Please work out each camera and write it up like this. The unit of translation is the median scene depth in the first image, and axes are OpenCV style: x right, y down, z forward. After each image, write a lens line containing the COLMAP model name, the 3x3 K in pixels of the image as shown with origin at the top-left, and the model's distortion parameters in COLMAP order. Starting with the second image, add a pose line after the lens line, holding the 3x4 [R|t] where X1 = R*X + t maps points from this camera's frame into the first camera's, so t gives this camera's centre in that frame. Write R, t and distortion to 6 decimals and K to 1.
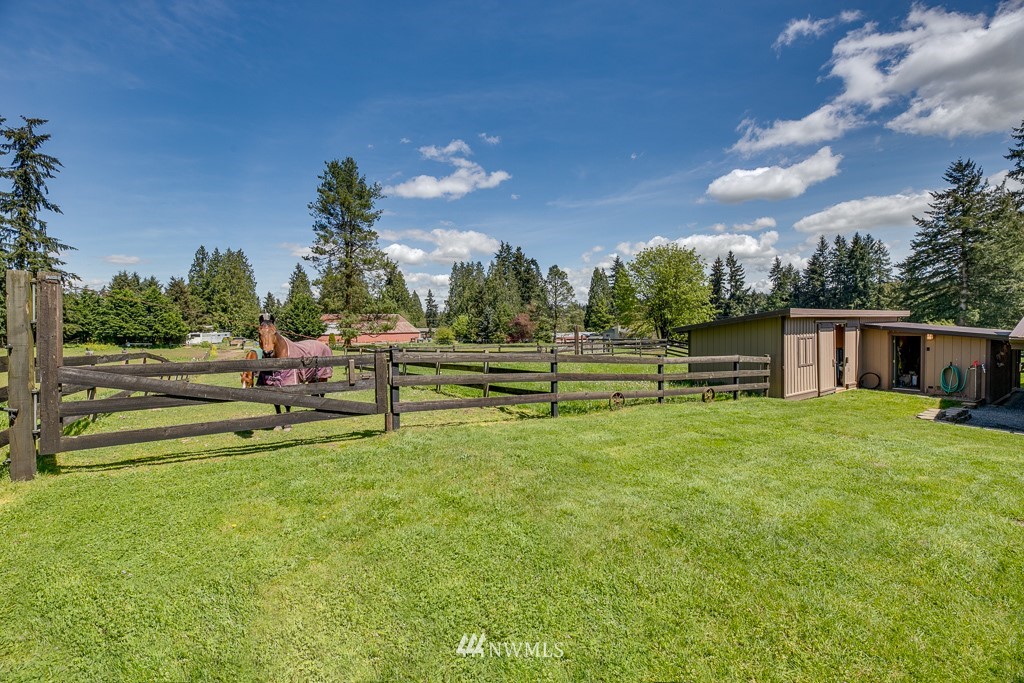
lens RADIAL K [[423.9, 0, 512.0], [0, 423.9, 341.5], [0, 0, 1]] dist [0.002418, 0.000021]
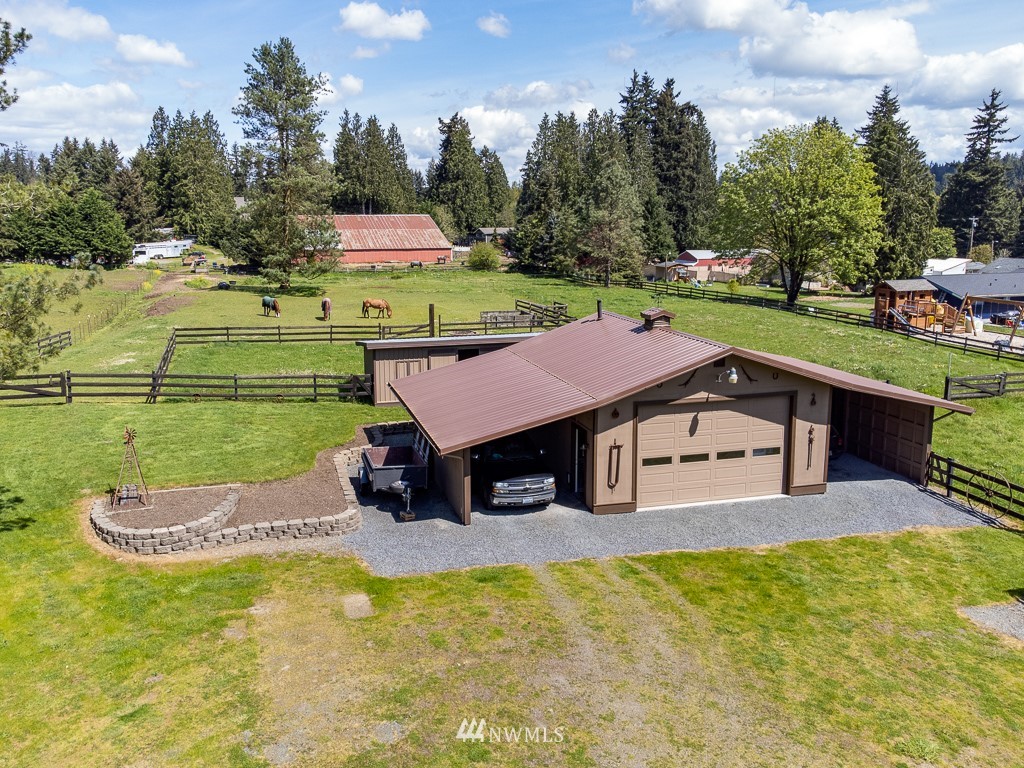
lens RADIAL K [[820.6, 0, 459.5], [0, 820.6, 331.5], [0, 0, 1]] dist [0.071369, -0.106311]
pose [[0.947526, 0.061112, -0.313784, 0.177733], [-0.024143, 0.992434, 0.120380, -0.044617], [0.318767, -0.106488, 0.941832, -0.147499]]
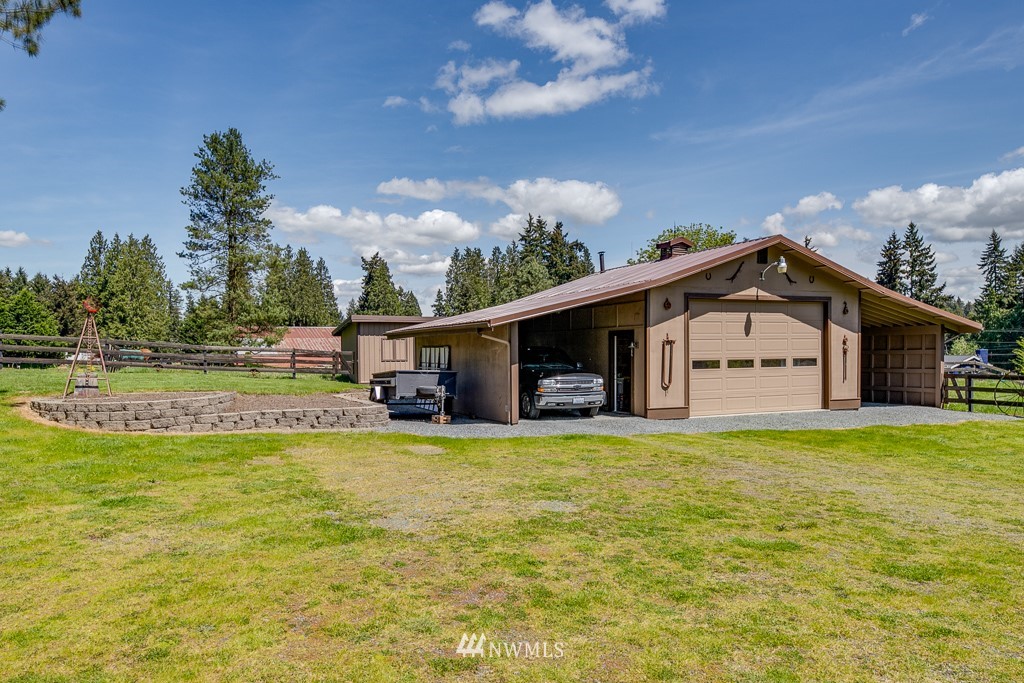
lens RADIAL K [[711.5, 0, 495.7], [0, 711.5, 374.5], [0, 0, 1]] dist [0.016209, 0.002766]
pose [[0.988196, 0.014450, -0.152512, 0.141961], [-0.014619, 0.999893, 0.000017, 0.009697], [0.152496, 0.002213, 0.988302, -0.112947]]
